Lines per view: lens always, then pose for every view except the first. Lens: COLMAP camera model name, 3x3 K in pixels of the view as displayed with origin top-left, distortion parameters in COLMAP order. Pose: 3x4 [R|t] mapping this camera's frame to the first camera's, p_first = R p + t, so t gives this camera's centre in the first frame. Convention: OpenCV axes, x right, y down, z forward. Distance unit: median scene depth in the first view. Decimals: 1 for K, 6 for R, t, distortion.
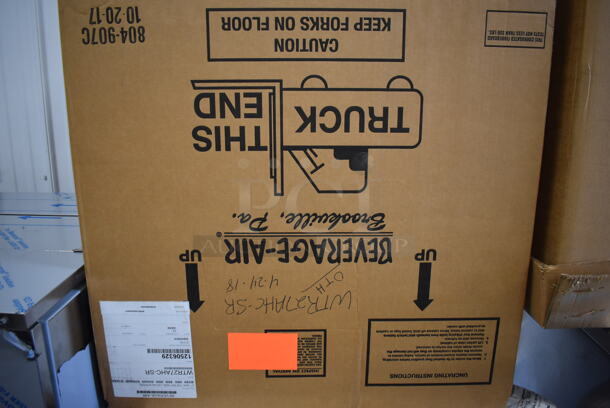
lens RADIAL K [[465.7, 0, 303.0], [0, 465.7, 205.2], [0, 0, 1]] dist [-0.095992, 0.010297]
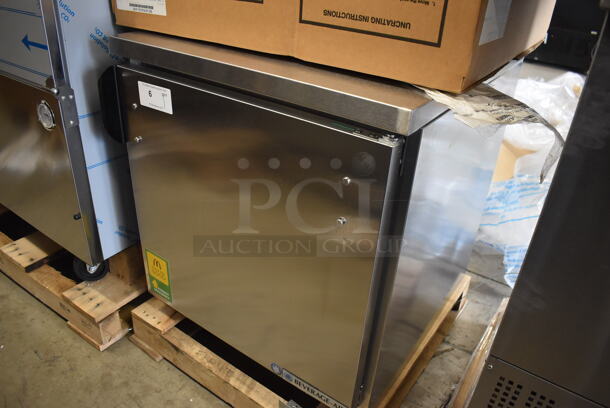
lens RADIAL K [[465.7, 0, 304.6], [0, 465.7, 204.1], [0, 0, 1]] dist [-0.095992, 0.010297]
pose [[0.827934, 0.318745, -0.461441, 0.662517], [-0.189460, 0.933380, 0.304806, 0.451971], [0.527855, -0.164935, 0.833166, 0.220481]]
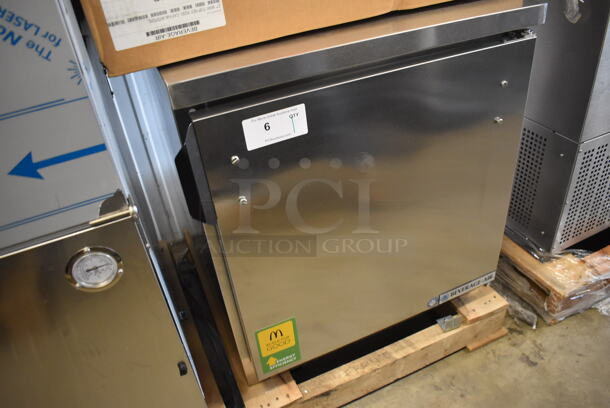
lens RADIAL K [[465.7, 0, 304.7], [0, 465.7, 203.3], [0, 0, 1]] dist [-0.095992, 0.010297]
pose [[0.907245, -0.311057, 0.283108, -0.428113], [0.197859, 0.909602, 0.365343, 0.443708], [-0.371158, -0.275441, 0.886777, 0.182831]]
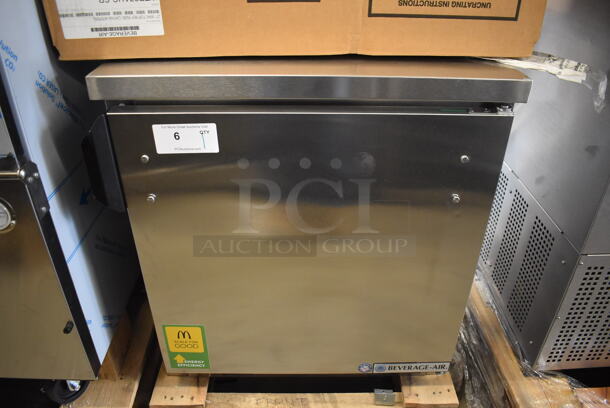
lens RADIAL K [[465.7, 0, 305.8], [0, 465.7, 200.7], [0, 0, 1]] dist [-0.095992, 0.010297]
pose [[0.999560, -0.011955, 0.027143, -0.002866], [0.003201, 0.953303, 0.301998, 0.463998], [-0.029485, -0.301778, 0.952922, 0.116119]]
